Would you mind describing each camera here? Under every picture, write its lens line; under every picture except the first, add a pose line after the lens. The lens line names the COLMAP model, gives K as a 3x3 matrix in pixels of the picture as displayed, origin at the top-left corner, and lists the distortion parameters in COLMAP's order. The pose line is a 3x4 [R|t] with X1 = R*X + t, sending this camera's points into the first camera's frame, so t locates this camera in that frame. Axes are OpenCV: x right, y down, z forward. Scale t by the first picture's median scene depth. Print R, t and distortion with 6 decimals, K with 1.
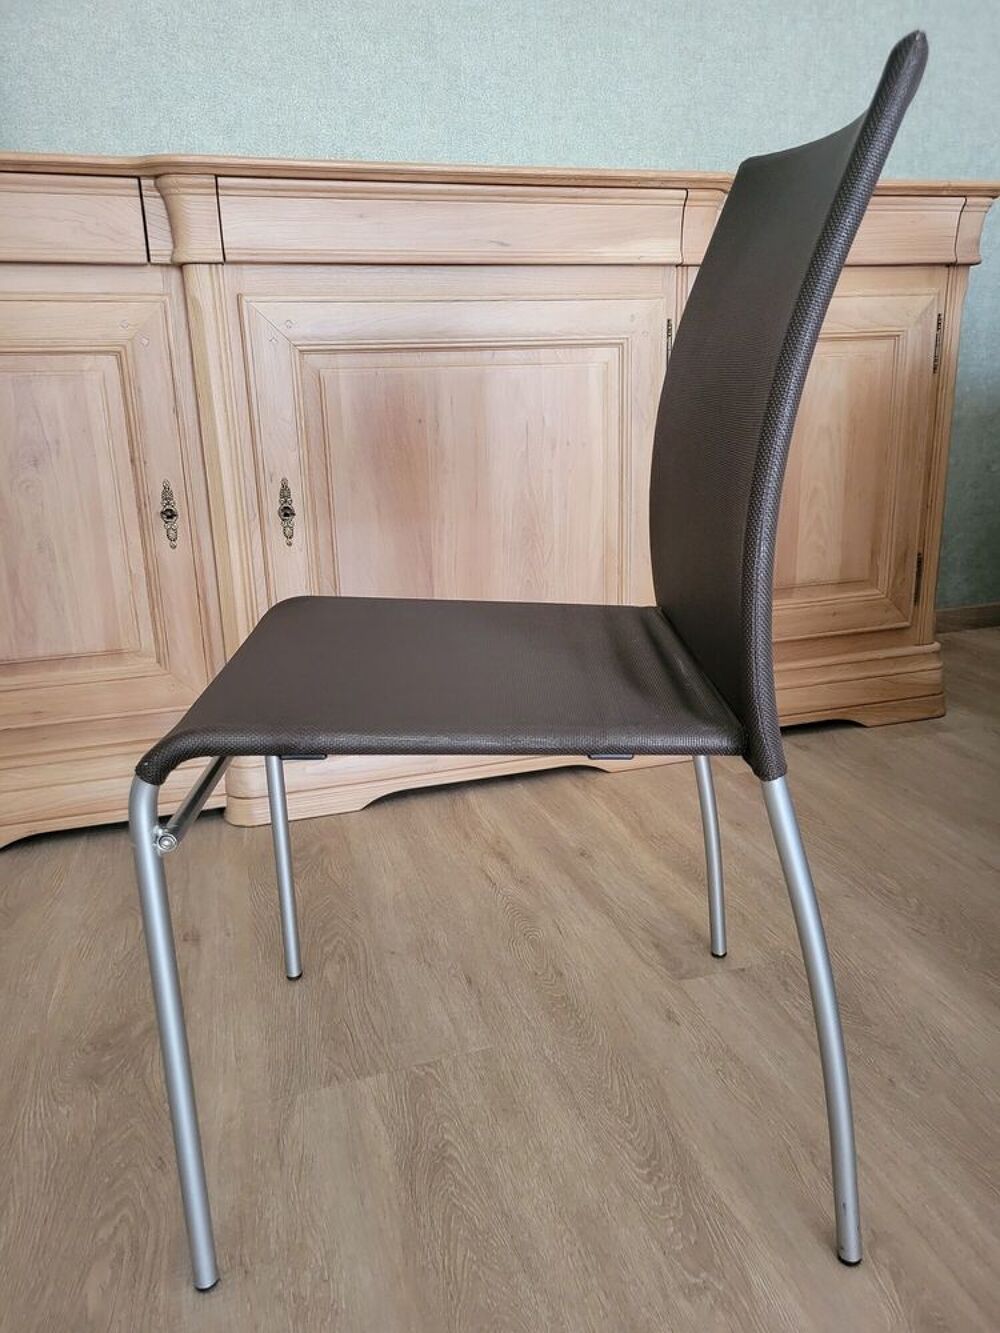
lens RADIAL K [[996.5, 0, 498.7], [0, 996.5, 664.8], [0, 0, 1]] dist [0.029852, -0.029051]
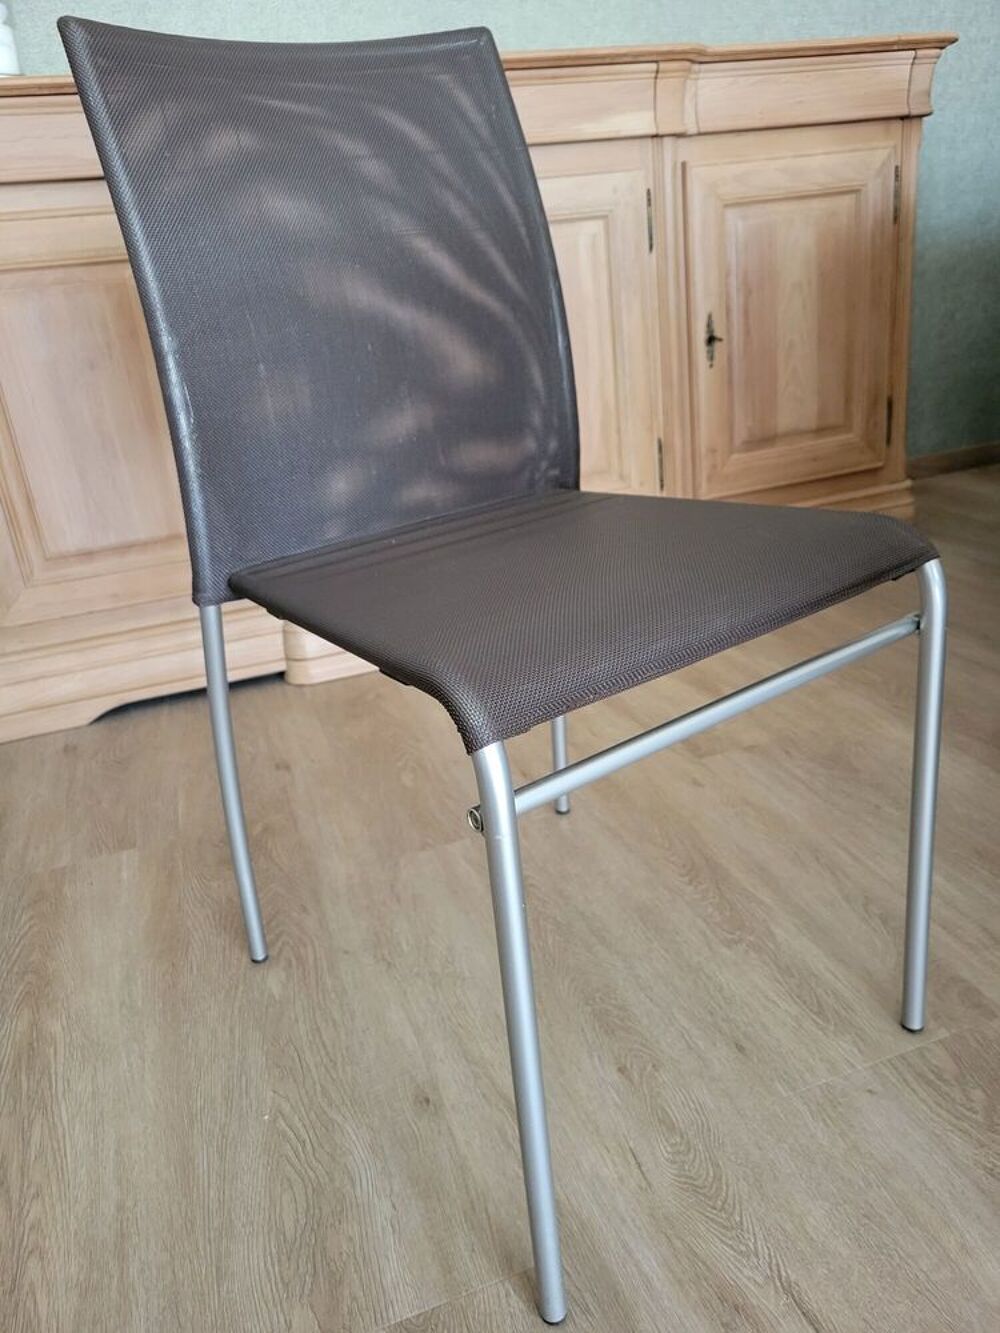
lens RADIAL K [[996.5, 0, 500.2], [0, 996.5, 672.7], [0, 0, 1]] dist [0.029852, -0.029051]
pose [[0.996454, -0.083706, 0.008575, -0.039817], [0.082542, 0.992188, 0.093542, 0.055571], [-0.016338, -0.092503, 0.995578, -0.118660]]
